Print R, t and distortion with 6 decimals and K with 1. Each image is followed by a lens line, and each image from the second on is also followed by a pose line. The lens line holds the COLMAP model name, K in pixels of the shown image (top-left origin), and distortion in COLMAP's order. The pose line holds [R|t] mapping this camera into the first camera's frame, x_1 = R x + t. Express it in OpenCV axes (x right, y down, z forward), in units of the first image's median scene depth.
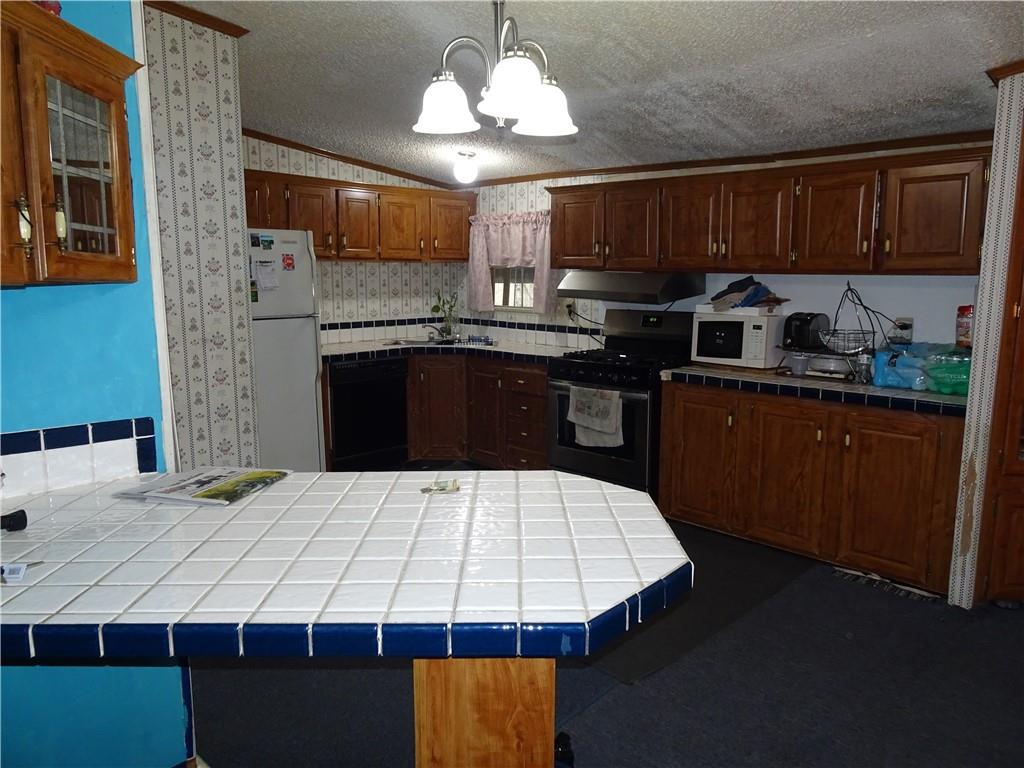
lens RADIAL K [[732.4, 0, 512.0], [0, 732.4, 384.0], [0, 0, 1]] dist [0.006742, 0.003544]
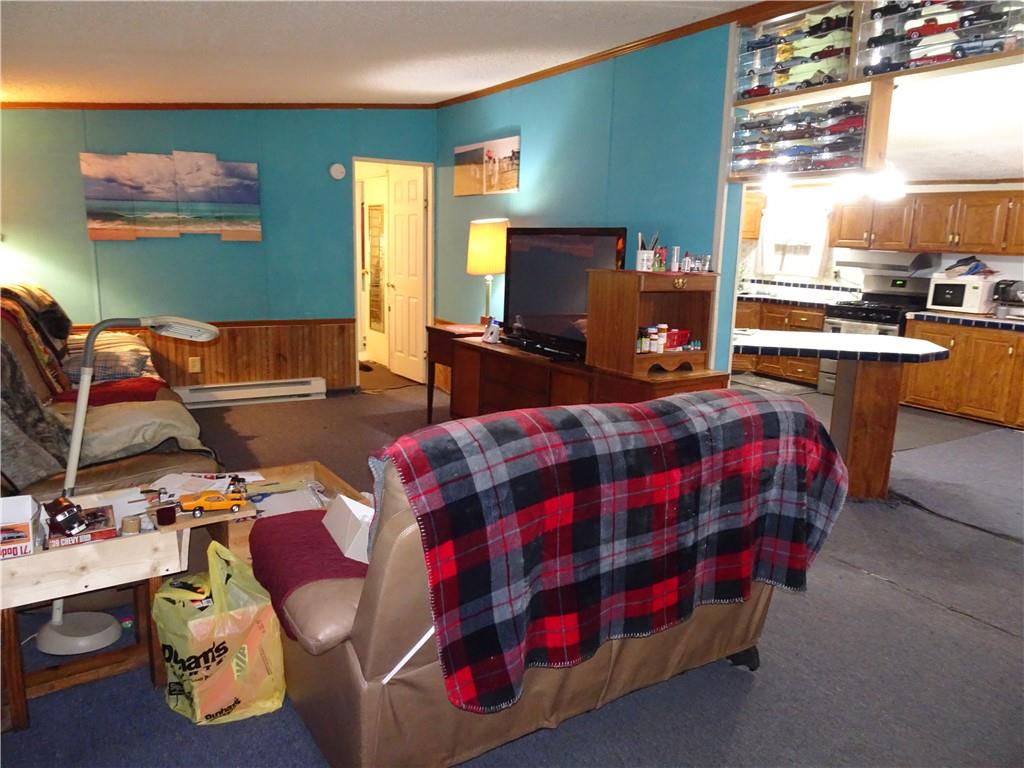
lens RADIAL K [[732.4, 0, 512.0], [0, 732.4, 384.0], [0, 0, 1]] dist [0.006742, 0.003544]
pose [[0.972560, 0.066998, -0.222796, -0.289135], [-0.057213, 0.997104, 0.050093, 0.112860], [0.225507, -0.035972, 0.973577, -0.830840]]
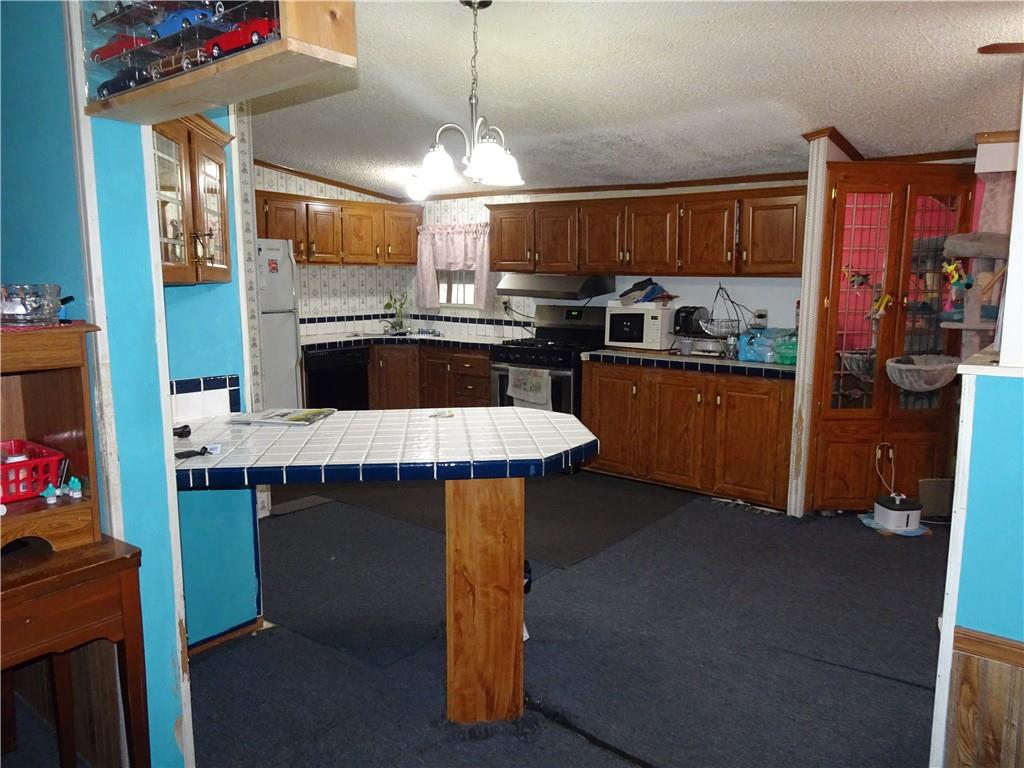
lens RADIAL K [[732.4, 0, 512.0], [0, 732.4, 384.0], [0, 0, 1]] dist [0.006742, 0.003544]
pose [[0.994486, -0.014828, 0.103812, -0.048916], [0.014976, 0.999888, -0.000639, 0.035854], [-0.103790, 0.002190, 0.994597, -0.252194]]
